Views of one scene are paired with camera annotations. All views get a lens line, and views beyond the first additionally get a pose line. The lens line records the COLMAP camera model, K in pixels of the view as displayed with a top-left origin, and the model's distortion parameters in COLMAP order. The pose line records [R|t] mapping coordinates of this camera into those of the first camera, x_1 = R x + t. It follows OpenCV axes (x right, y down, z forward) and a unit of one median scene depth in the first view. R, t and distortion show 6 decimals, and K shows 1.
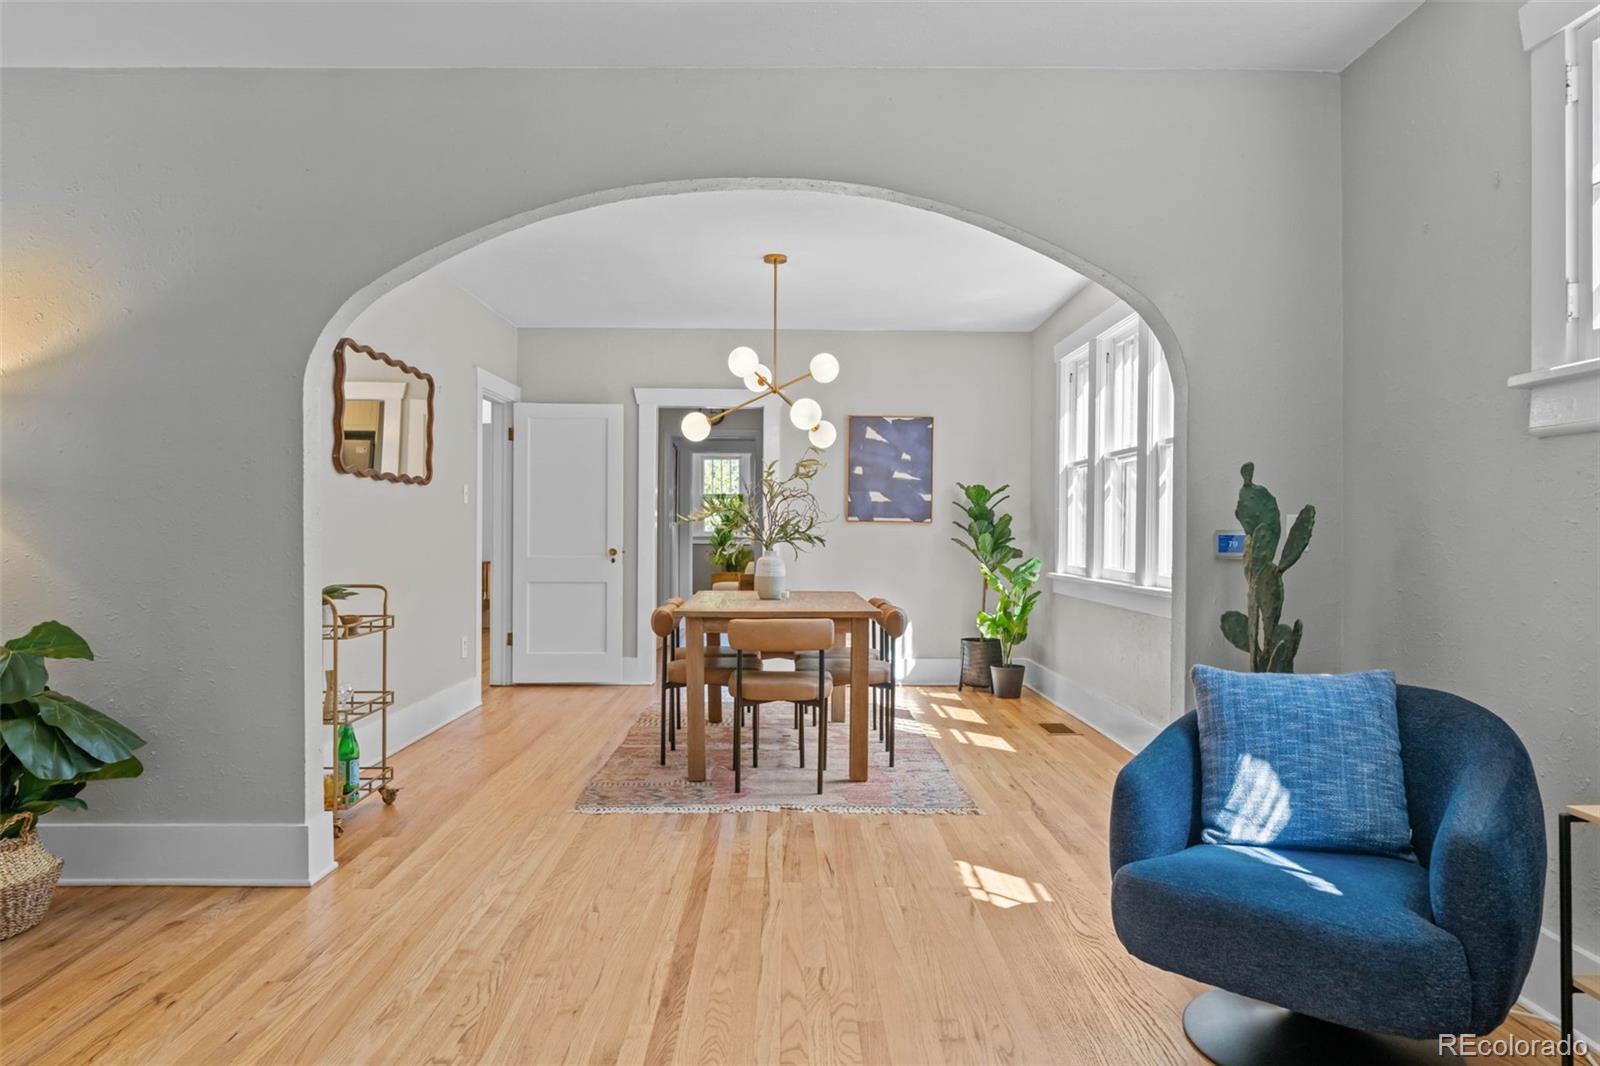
lens RADIAL K [[1044.8, 0, 800.0], [0, 1044.8, 533.0], [0, 0, 1]] dist [-0.000850, -0.000679]
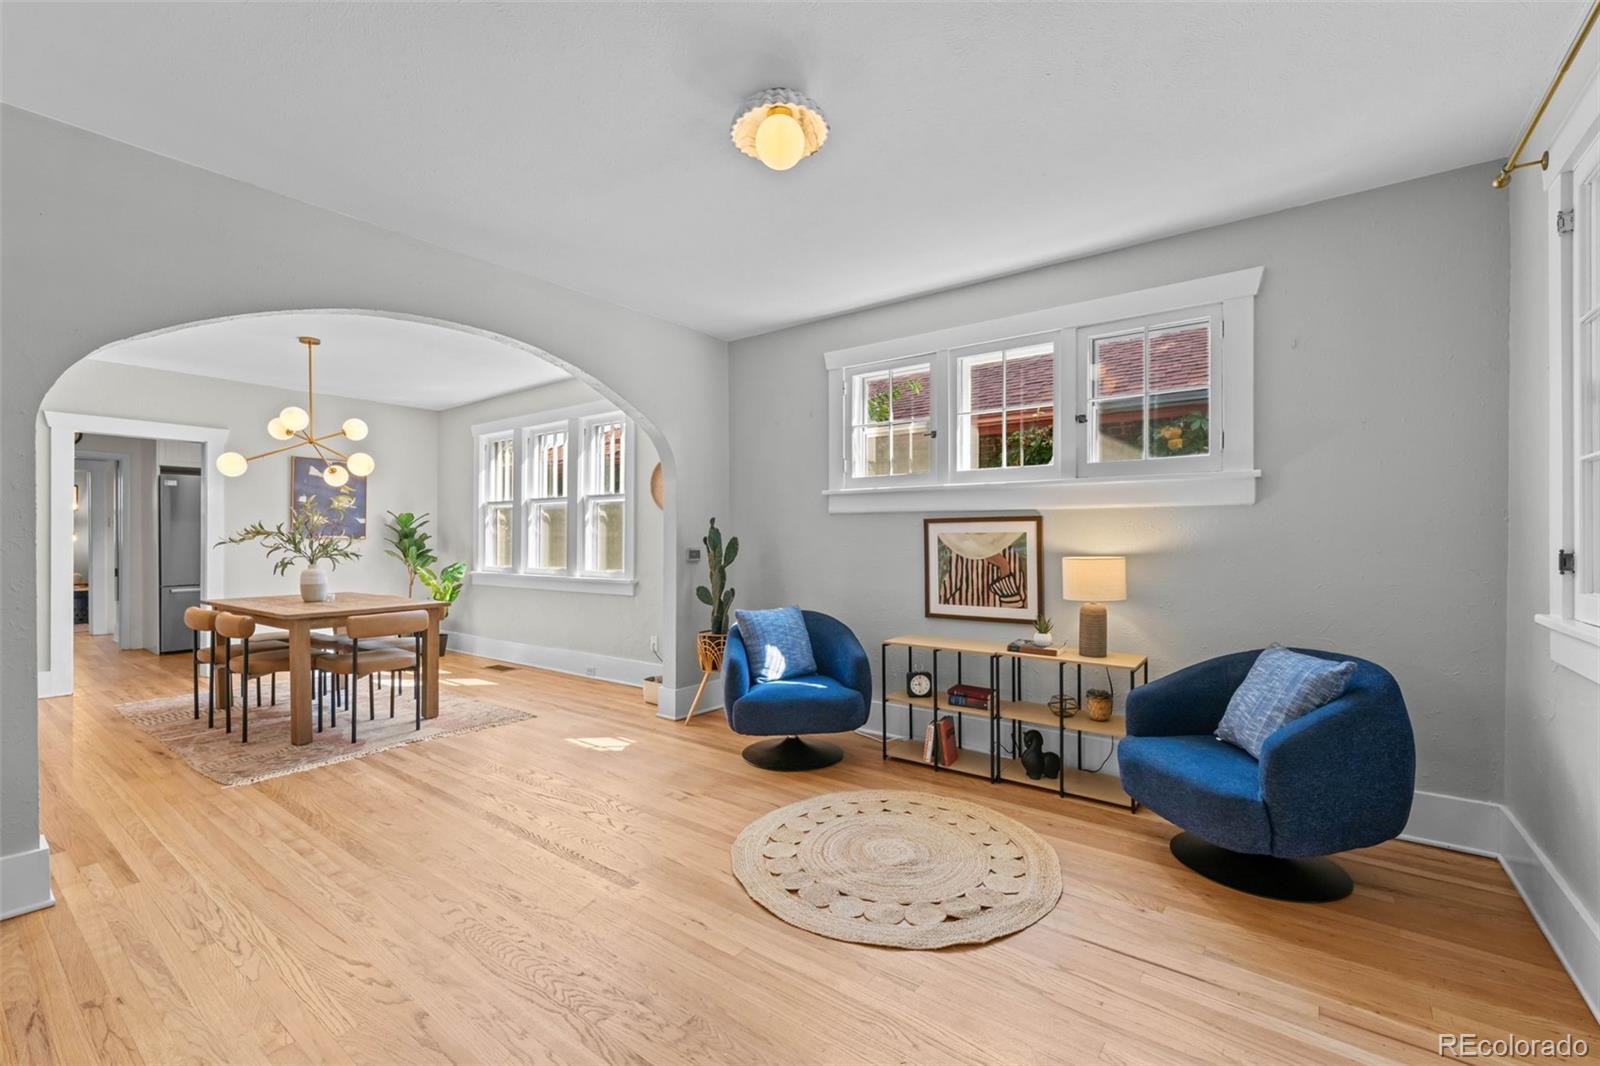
lens RADIAL K [[678.0, 0, 800.7], [0, 678.0, 538.9], [0, 0, 1]] dist [0.000067, -0.000016]
pose [[0.607411, -0.006536, 0.794361, -0.497422], [0.004743, 0.999978, 0.004602, -0.023865], [-0.794374, 0.000972, 0.607428, -0.003537]]
